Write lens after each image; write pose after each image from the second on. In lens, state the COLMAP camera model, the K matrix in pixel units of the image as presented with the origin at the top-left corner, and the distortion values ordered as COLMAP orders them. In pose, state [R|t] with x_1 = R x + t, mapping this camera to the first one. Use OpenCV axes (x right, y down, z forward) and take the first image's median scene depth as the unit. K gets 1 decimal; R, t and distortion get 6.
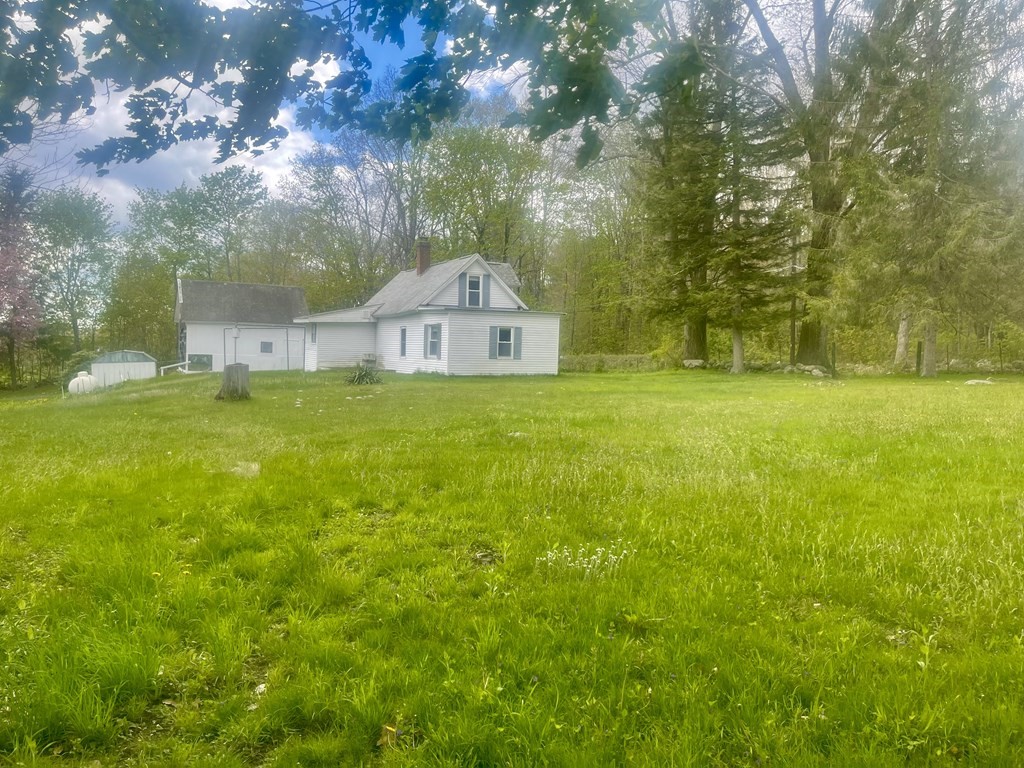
lens RADIAL K [[769.4, 0, 509.7], [0, 769.4, 375.0], [0, 0, 1]] dist [0.075377, -0.103022]
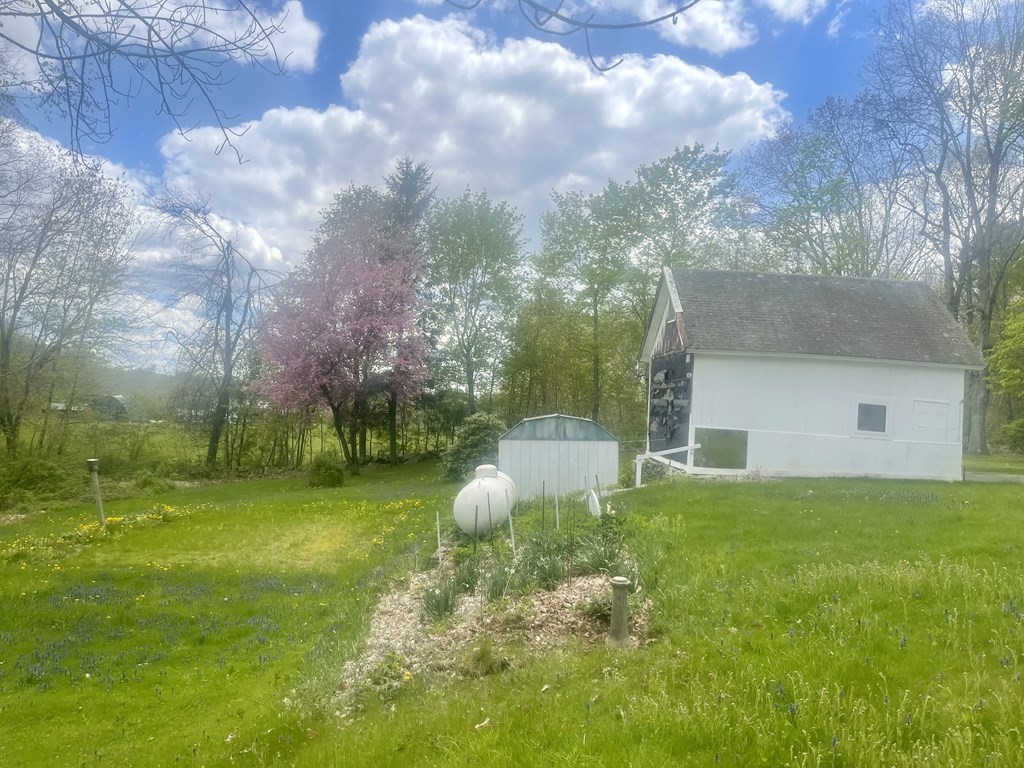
lens RADIAL K [[769.4, 0, 510.6], [0, 769.4, 384.2], [0, 0, 1]] dist [0.075377, -0.103022]
pose [[0.898844, 0.013974, -0.438045, -0.357906], [-0.048492, 0.996526, -0.067714, -0.019160], [0.435577, 0.082106, 0.896399, 0.638469]]
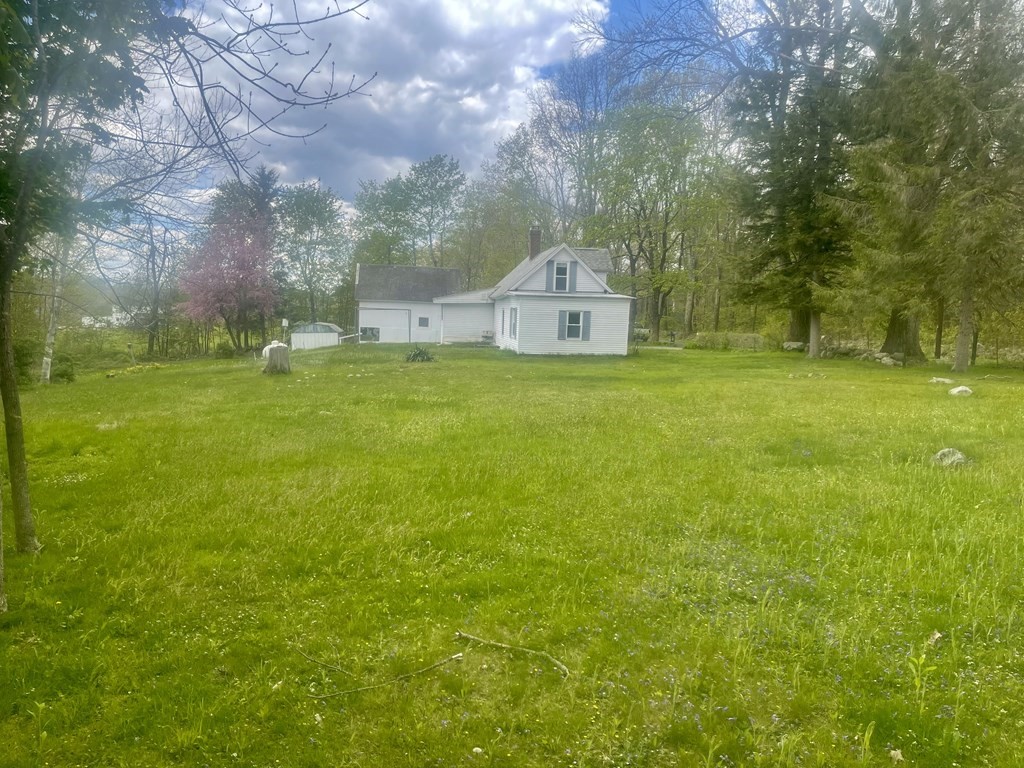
lens RADIAL K [[769.4, 0, 513.6], [0, 769.4, 379.8], [0, 0, 1]] dist [0.075377, -0.103022]
pose [[0.946034, 0.038766, -0.321740, 0.223314], [-0.021939, 0.998203, 0.055764, -0.019363], [0.323324, -0.045695, 0.945185, -0.064704]]
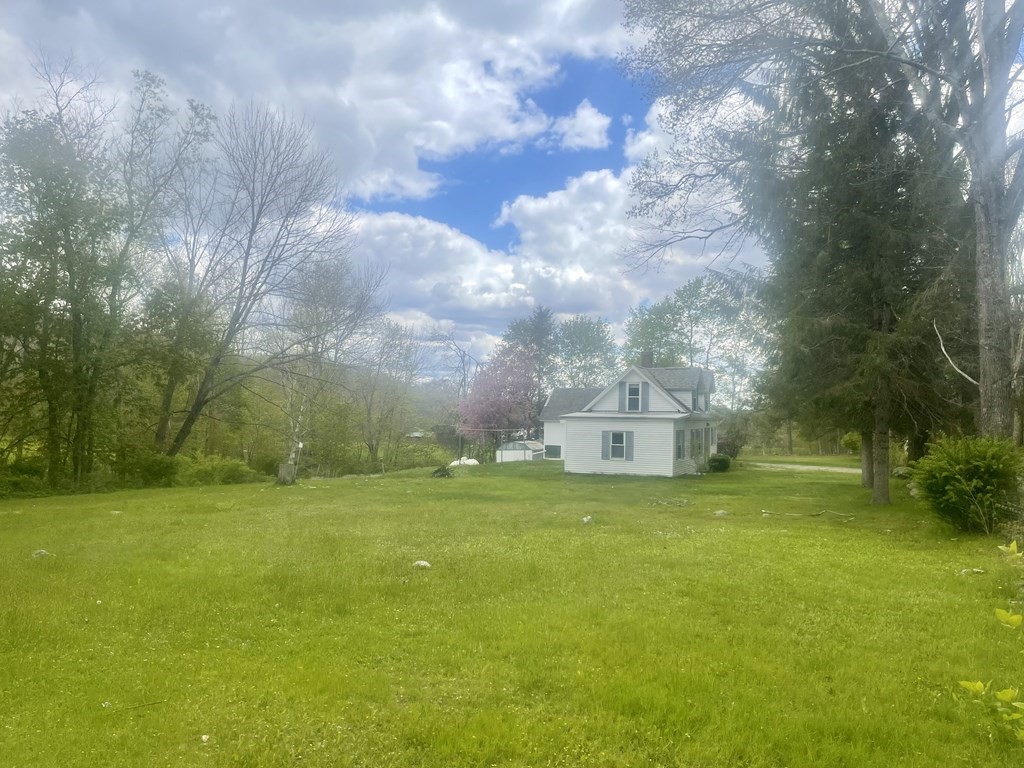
lens RADIAL K [[769.4, 0, 511.8], [0, 769.4, 382.4], [0, 0, 1]] dist [0.075377, -0.103022]
pose [[0.640572, -0.033303, -0.767176, 0.621582], [-0.039945, 0.996261, -0.076602, -0.033823], [0.766859, 0.079714, 0.636847, 0.136593]]
